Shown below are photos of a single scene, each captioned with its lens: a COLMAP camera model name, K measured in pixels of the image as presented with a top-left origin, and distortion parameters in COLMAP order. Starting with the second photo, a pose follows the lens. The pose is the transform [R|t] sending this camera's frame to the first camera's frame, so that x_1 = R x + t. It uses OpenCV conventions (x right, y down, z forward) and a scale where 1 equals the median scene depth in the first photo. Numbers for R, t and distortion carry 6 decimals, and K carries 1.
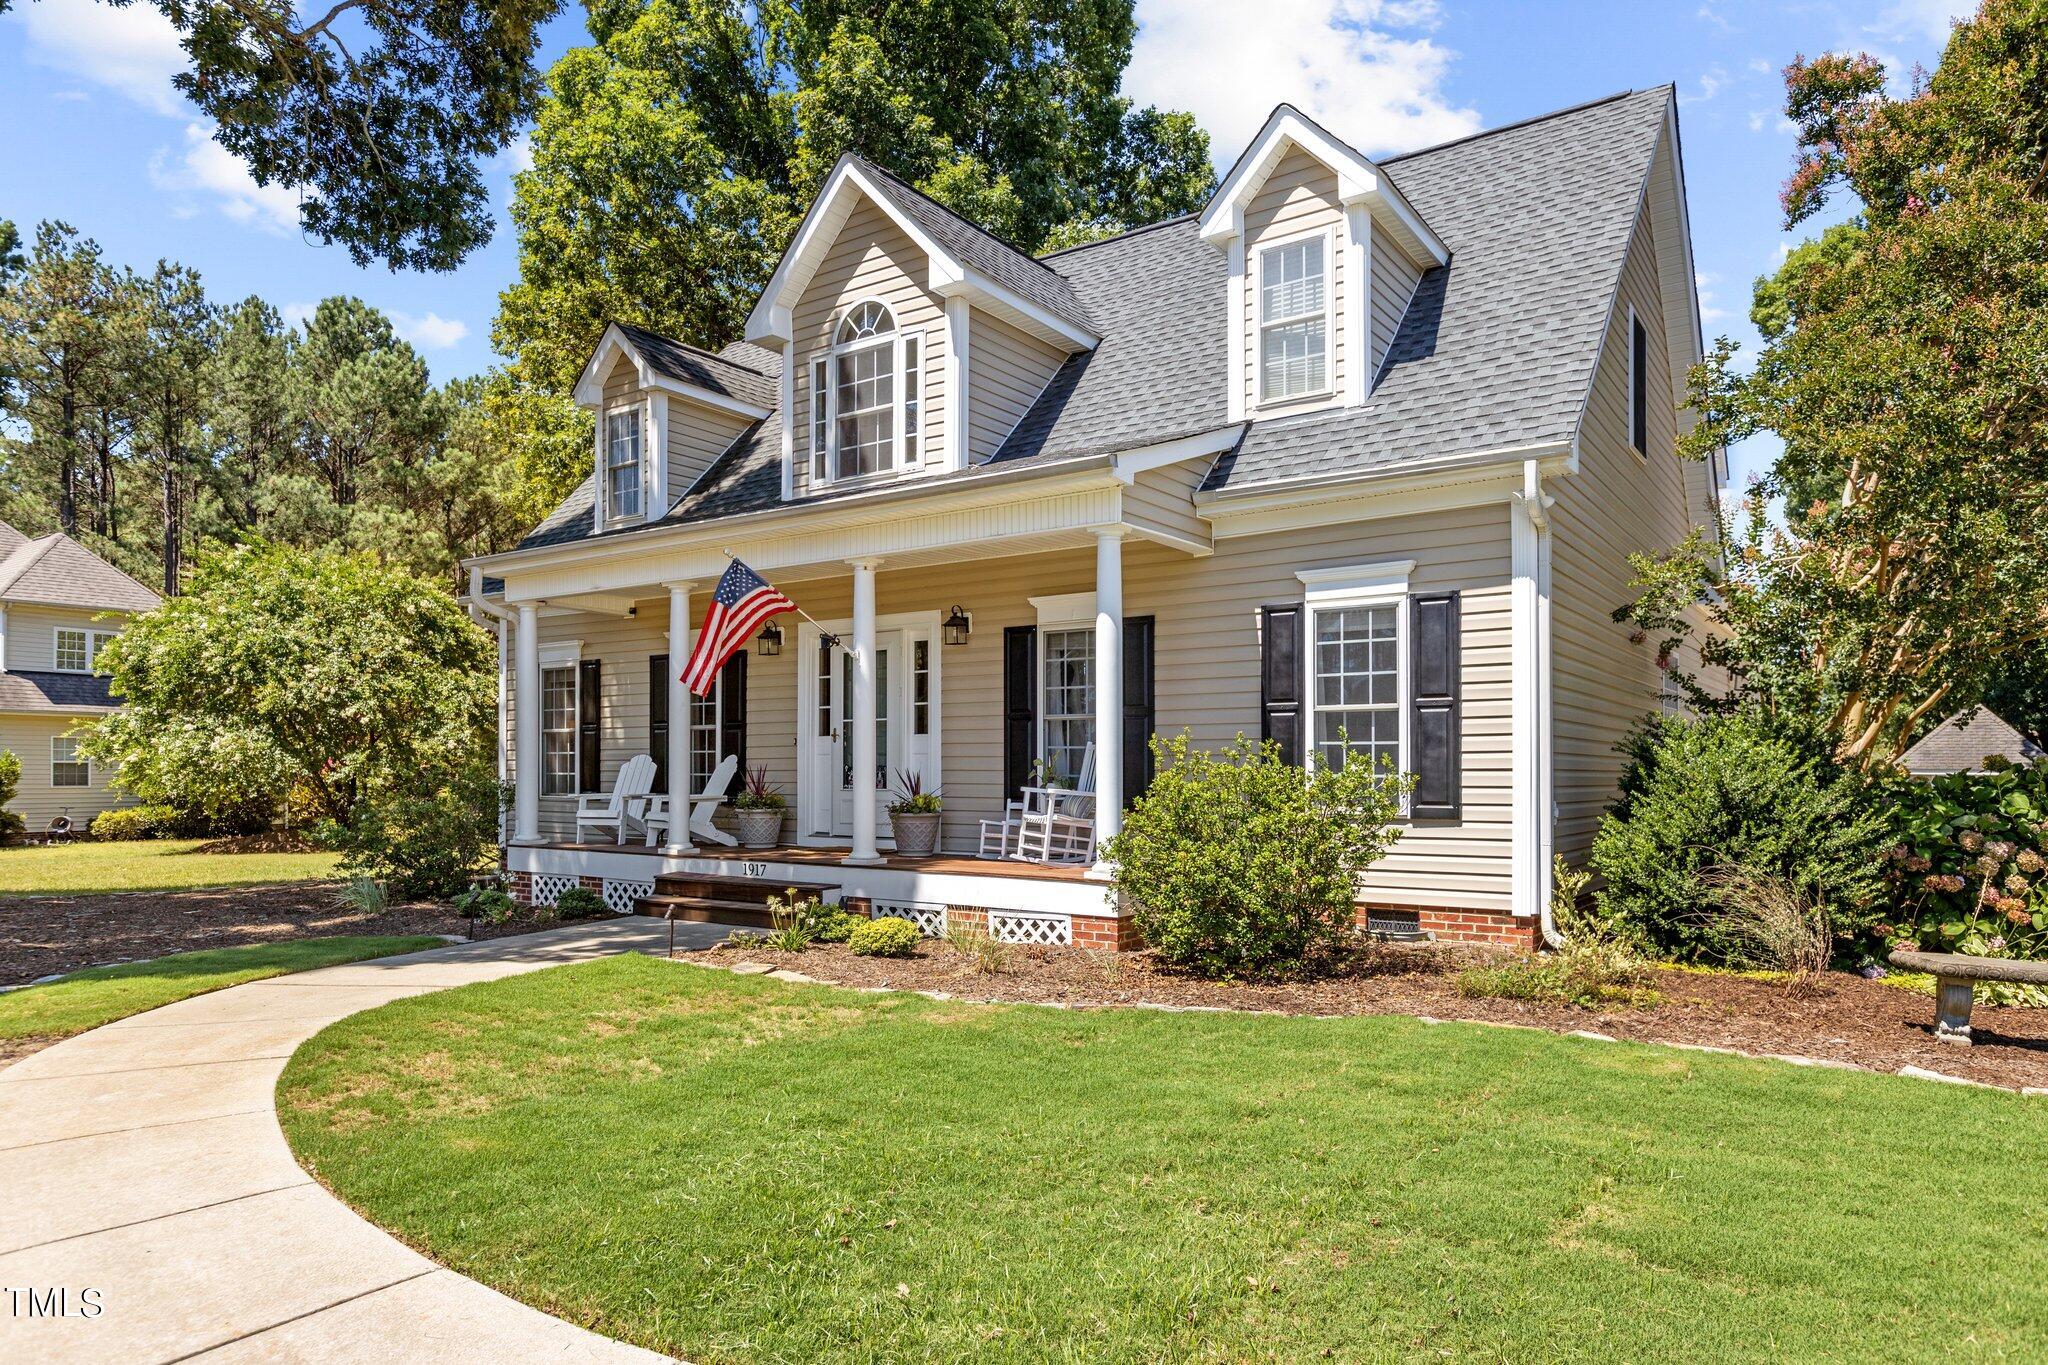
lens RADIAL K [[1226.6, 0, 1024.9], [0, 1226.6, 728.9], [0, 0, 1]] dist [-0.015300, -0.000223]
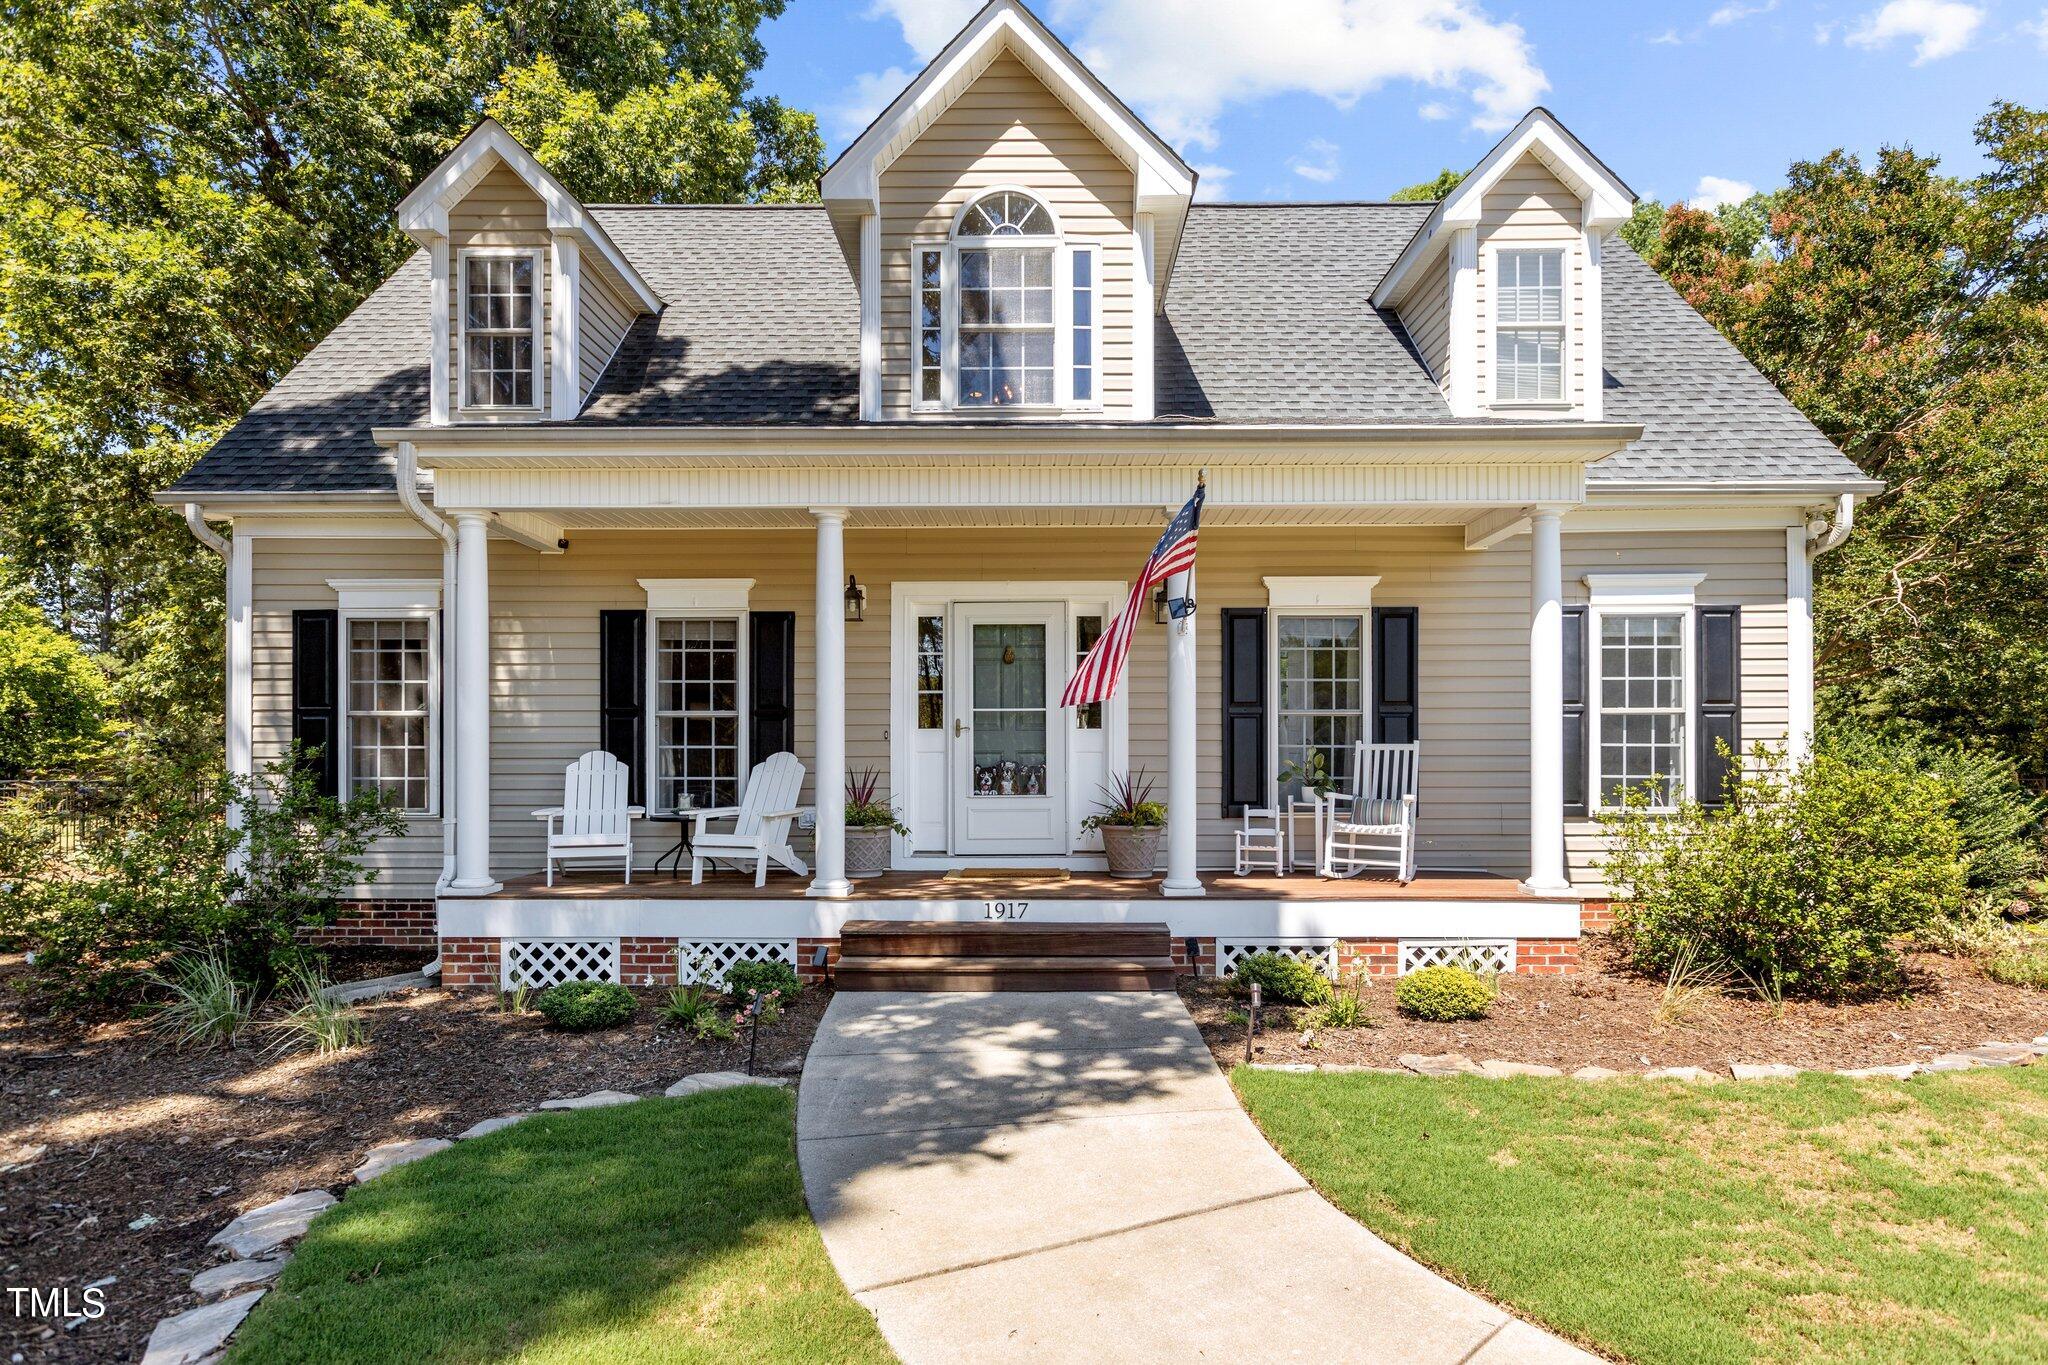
lens RADIAL K [[1075.4, 0, 1027.0], [0, 1075.4, 720.9], [0, 0, 1]] dist [0.002202, -0.001851]
pose [[0.831760, 0.018682, 0.554821, -0.606781], [-0.016136, 0.999825, -0.009476, 0.007231], [-0.554901, -0.001071, 0.831916, 0.485917]]
